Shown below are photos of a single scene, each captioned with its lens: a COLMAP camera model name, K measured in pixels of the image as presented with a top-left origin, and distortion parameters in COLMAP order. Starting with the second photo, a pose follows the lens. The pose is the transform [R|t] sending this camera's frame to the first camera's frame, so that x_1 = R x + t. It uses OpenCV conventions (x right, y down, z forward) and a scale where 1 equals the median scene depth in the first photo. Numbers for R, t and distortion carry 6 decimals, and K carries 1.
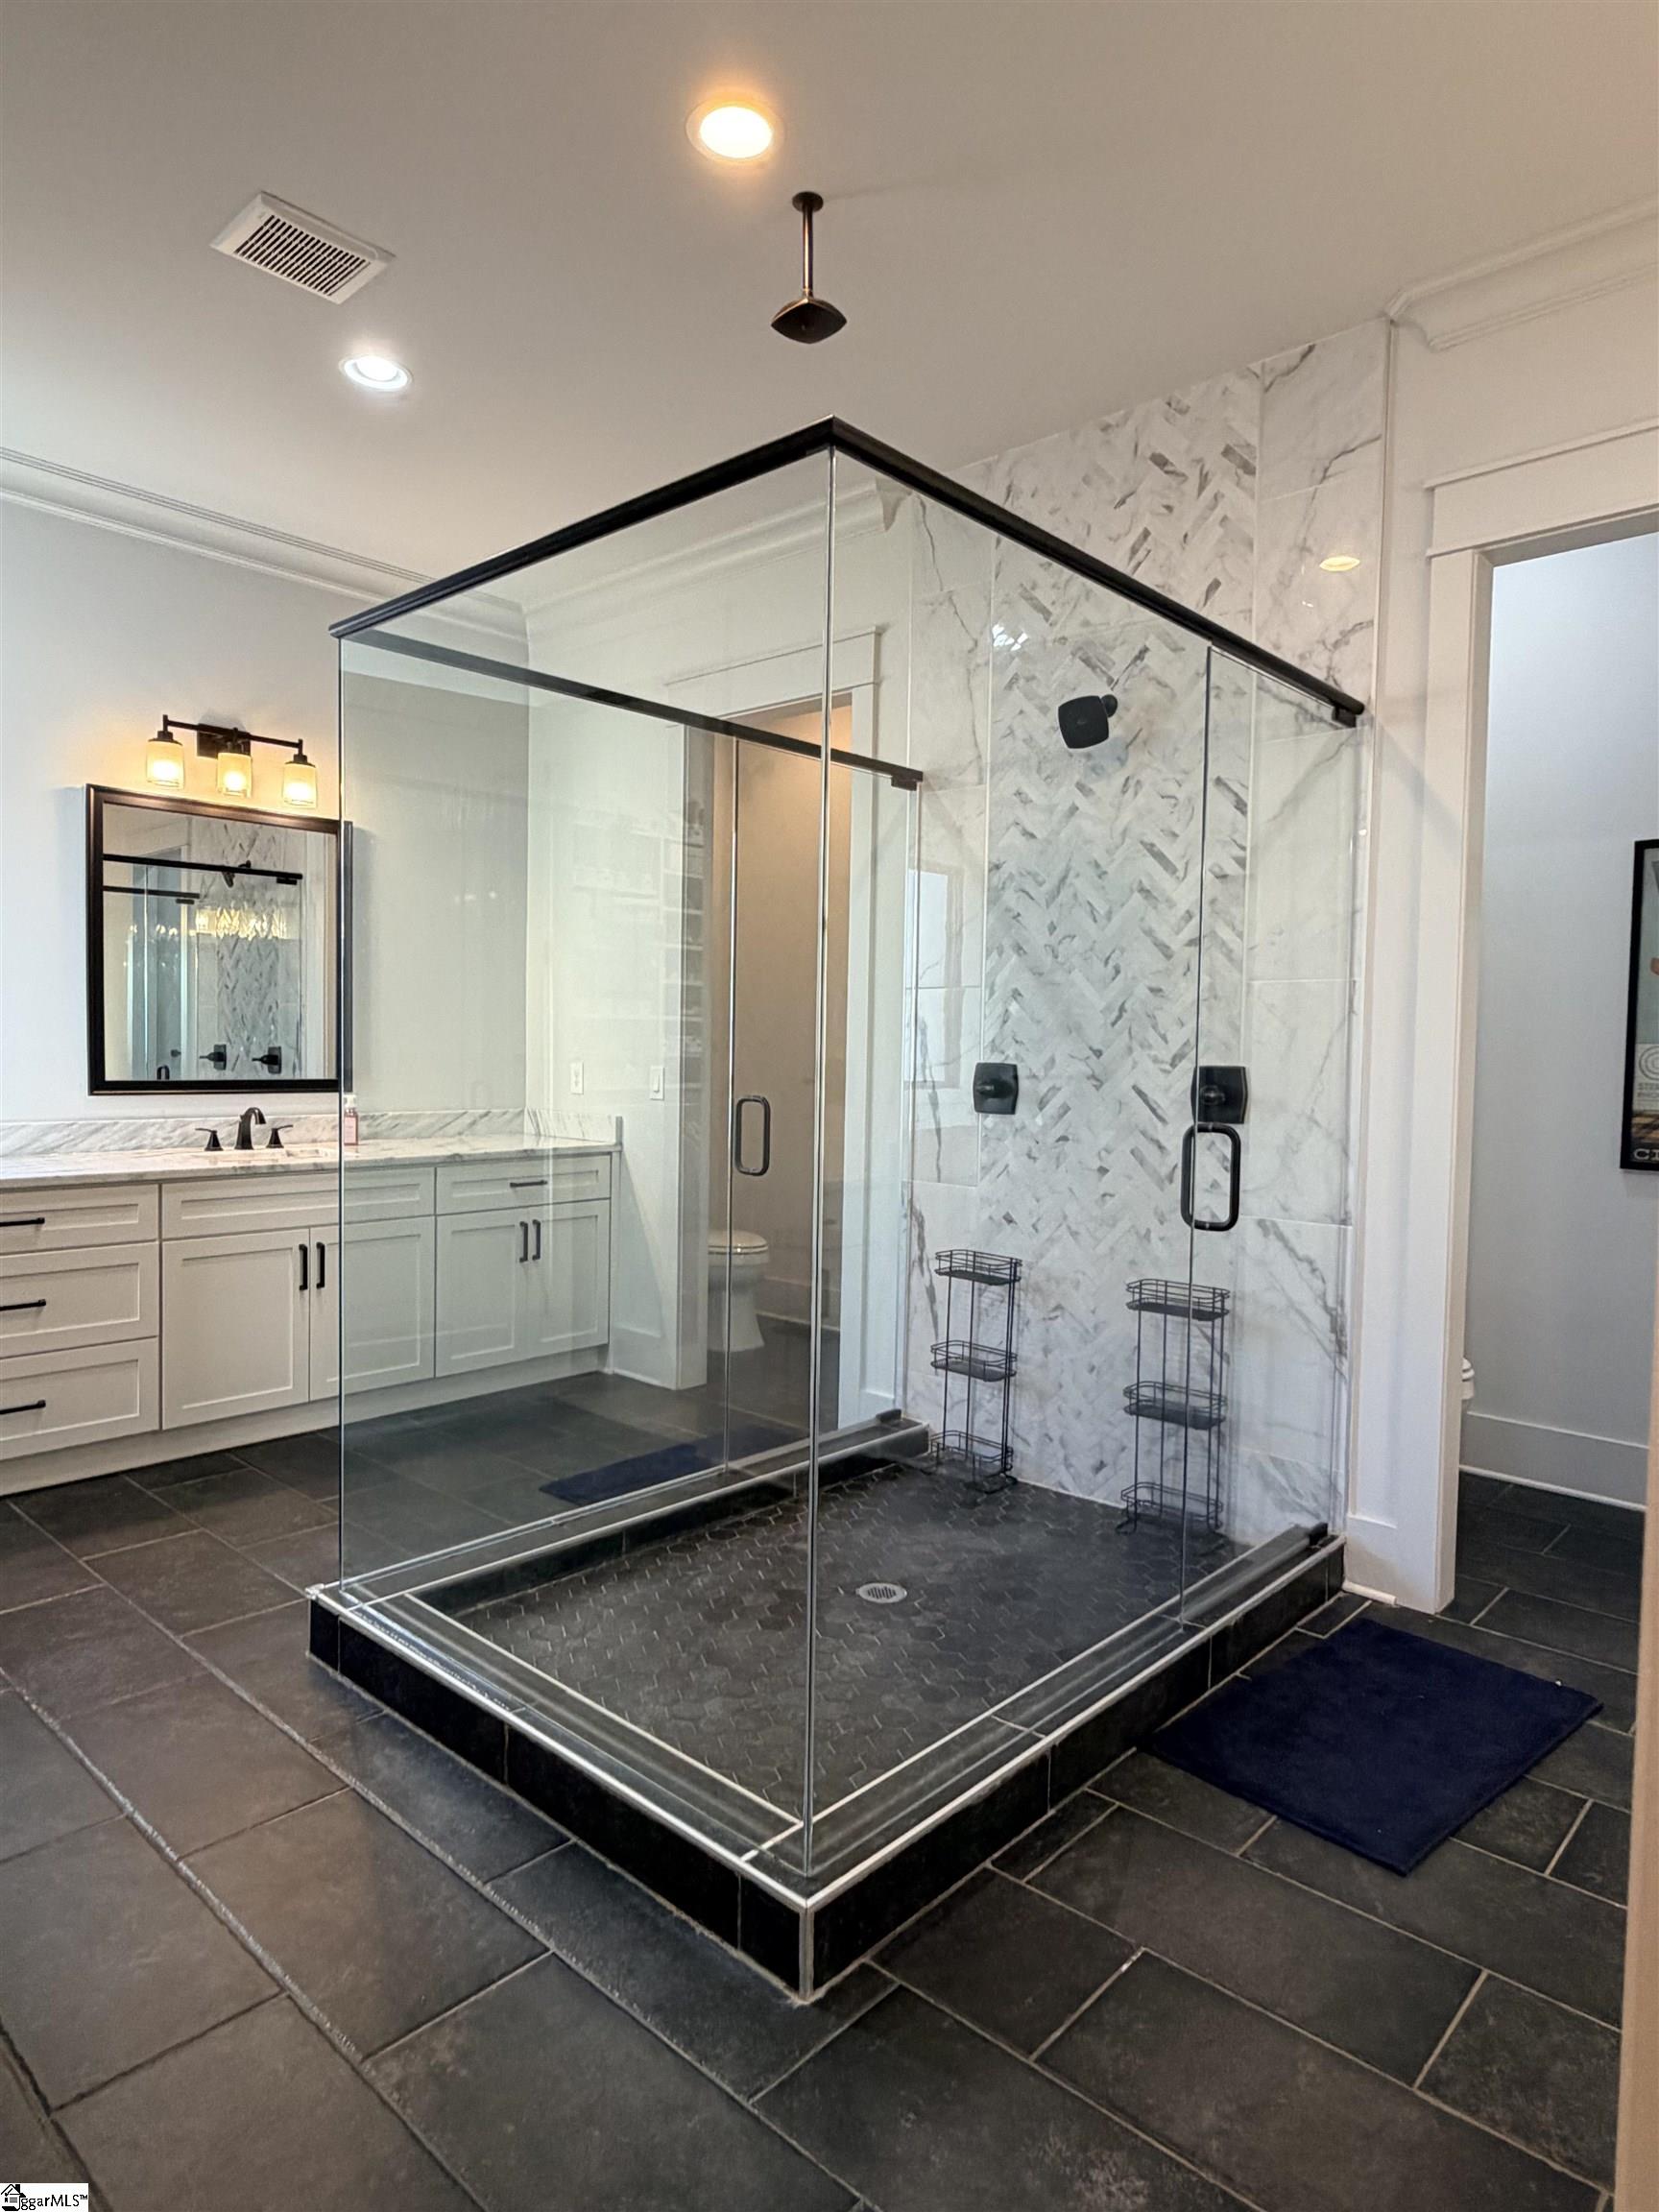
lens RADIAL K [[1344.7, 0, 838.8], [0, 1344.7, 1097.9], [0, 0, 1]] dist [0.009613, 0.002098]
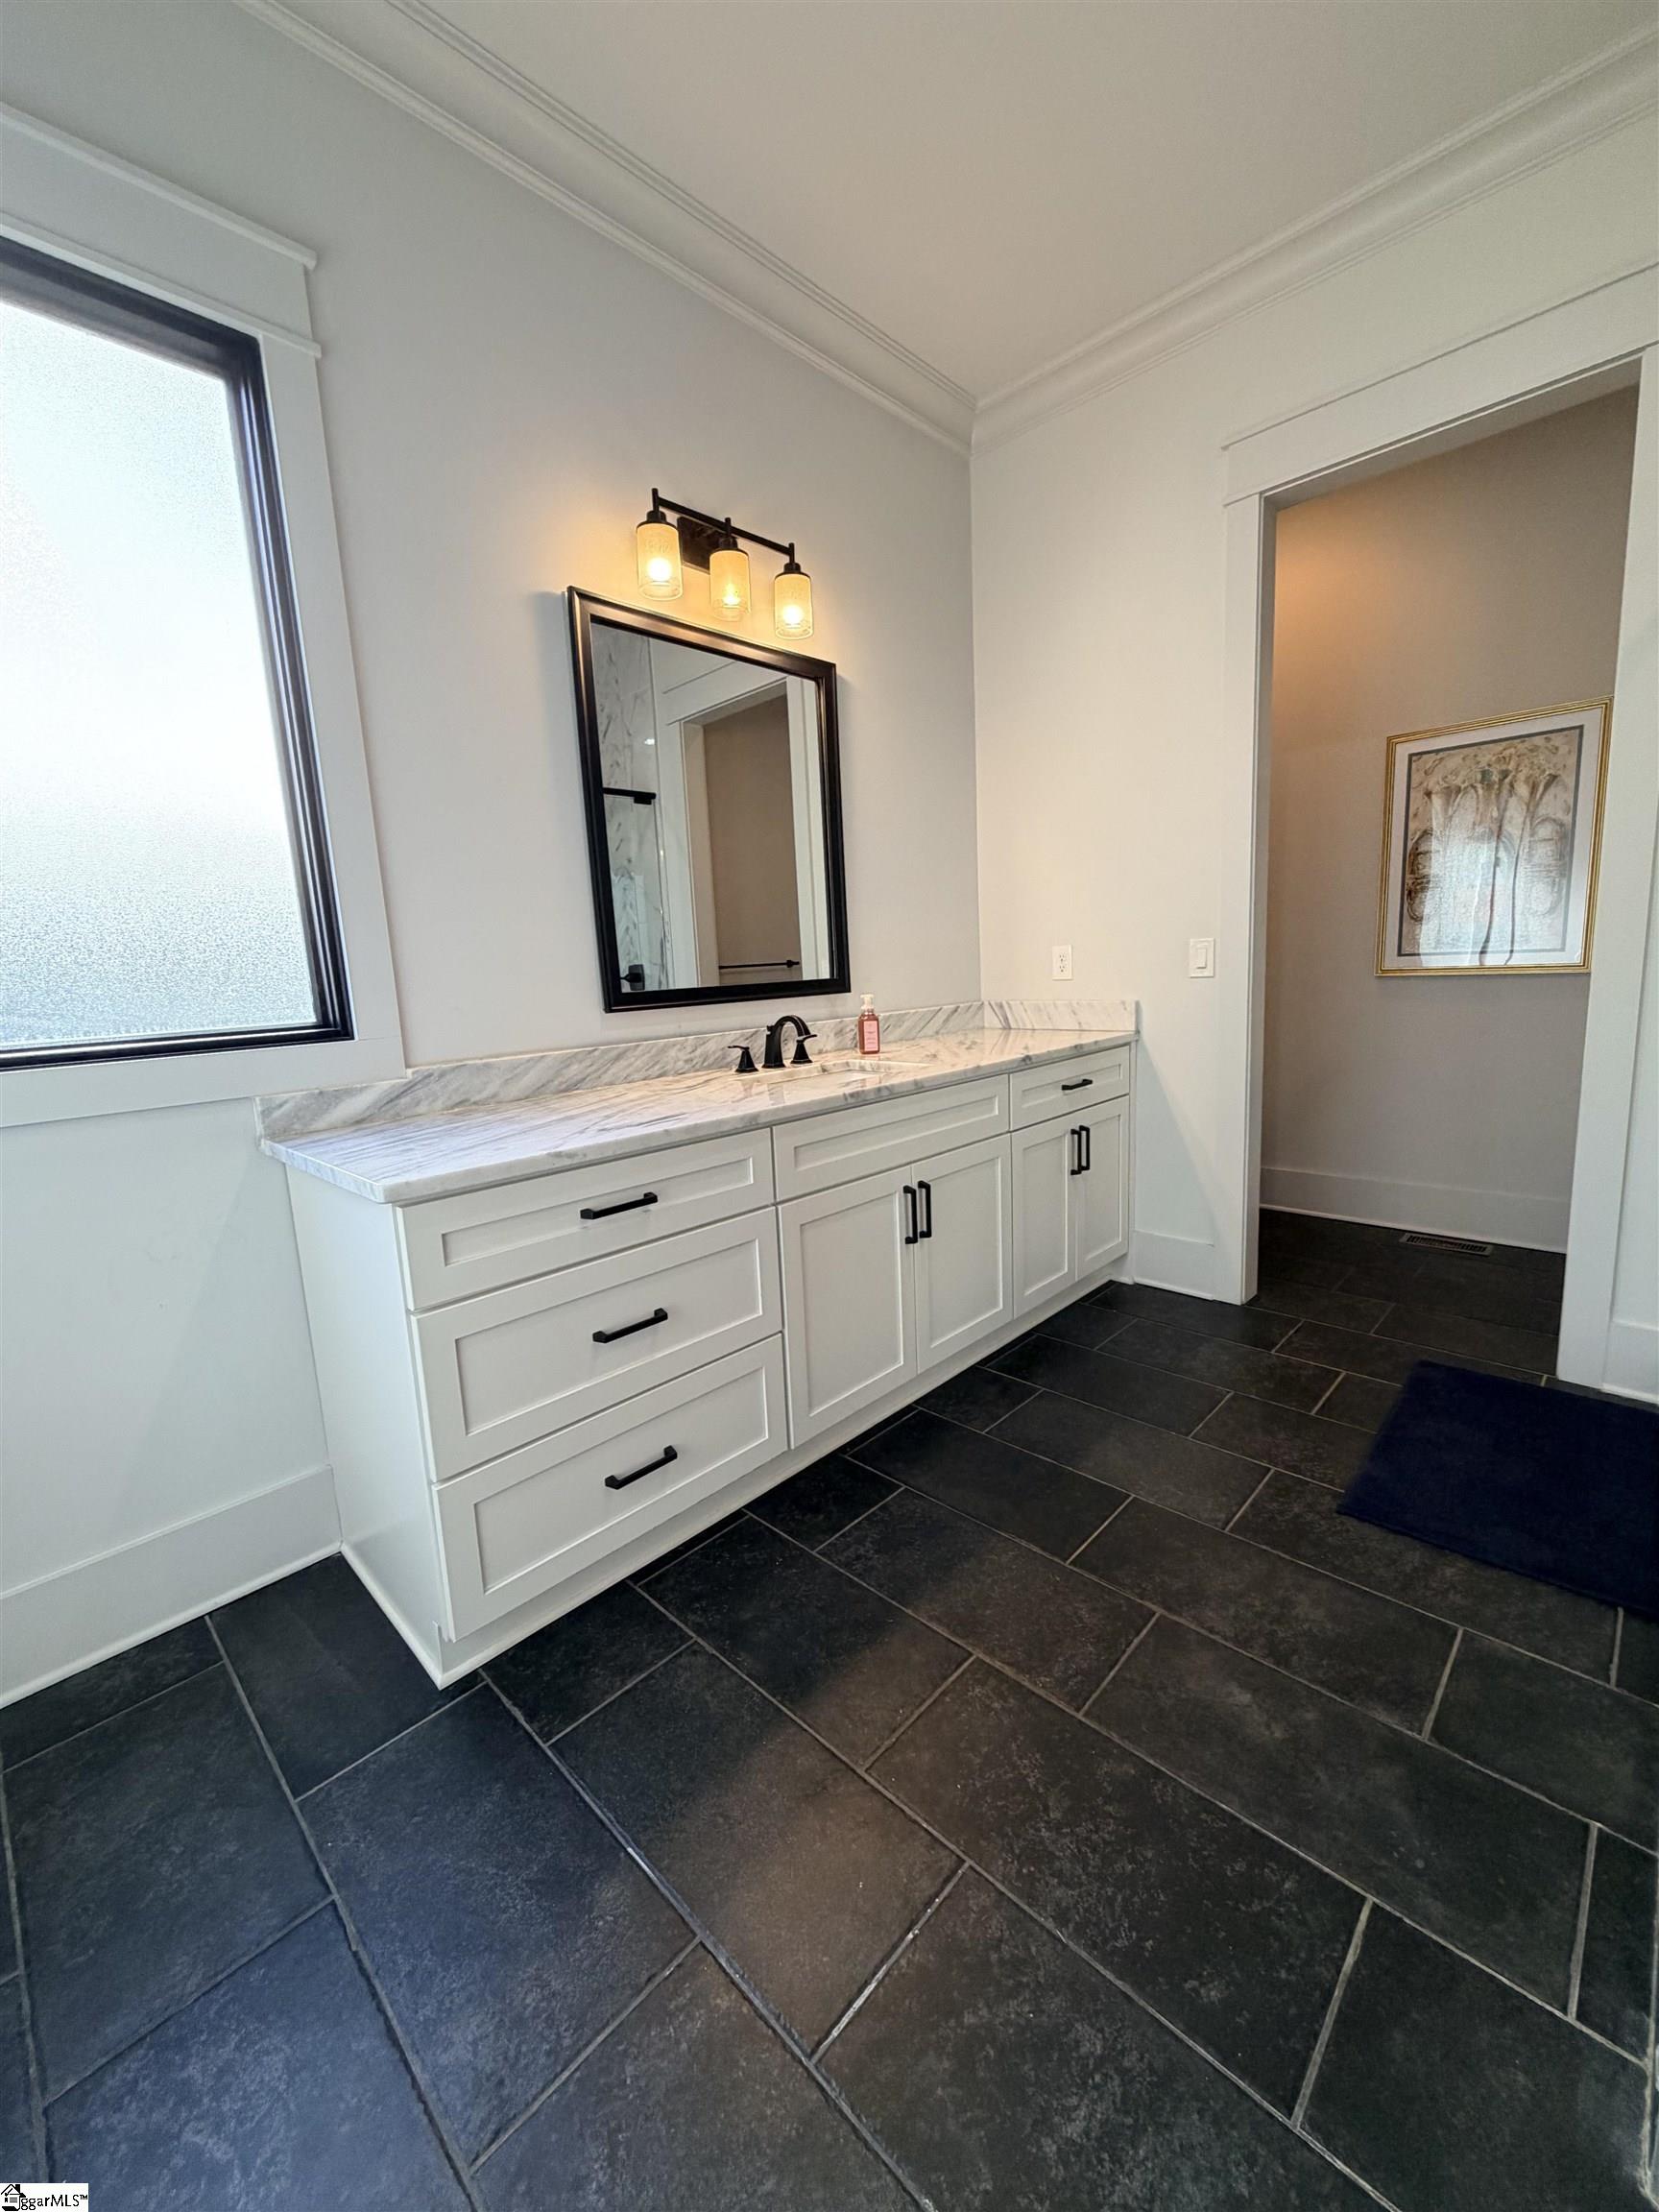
lens RADIAL K [[877.4, 0, 819.5], [0, 877.4, 1099.8], [0, 0, 1]] dist [0.000458, 0.000507]
pose [[0.997206, -0.065123, -0.036600, -0.393974], [0.068849, 0.991322, 0.111989, -0.000245], [0.028989, -0.114195, 0.993035, 0.464897]]
